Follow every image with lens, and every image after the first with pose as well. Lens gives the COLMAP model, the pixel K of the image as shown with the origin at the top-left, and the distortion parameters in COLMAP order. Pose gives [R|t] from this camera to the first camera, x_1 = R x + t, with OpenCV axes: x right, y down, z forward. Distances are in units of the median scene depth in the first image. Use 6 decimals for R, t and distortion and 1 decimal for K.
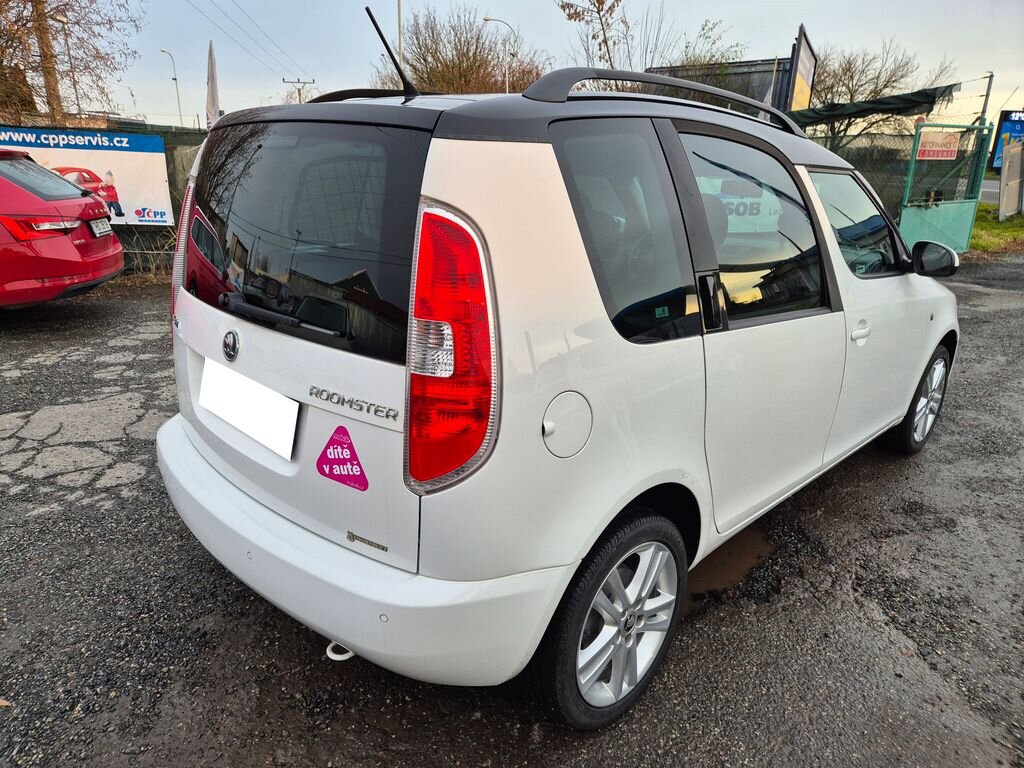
lens RADIAL K [[685.3, 0, 513.9], [0, 685.3, 386.0], [0, 0, 1]] dist [0.022430, -0.002997]
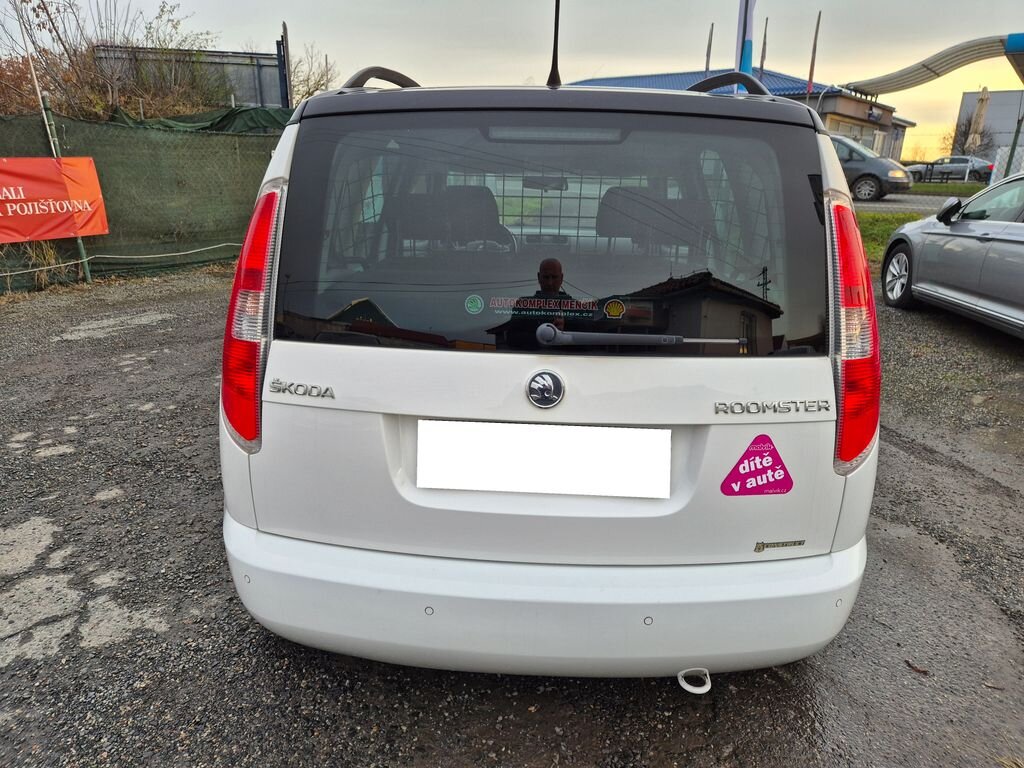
lens RADIAL K [[685.3, 0, 520.4], [0, 685.3, 378.5], [0, 0, 1]] dist [0.022430, -0.002997]
pose [[0.735050, -0.200164, 0.647793, -1.089495], [0.201981, 0.976695, 0.072606, -0.153795], [-0.647229, 0.077473, 0.758348, 0.478621]]
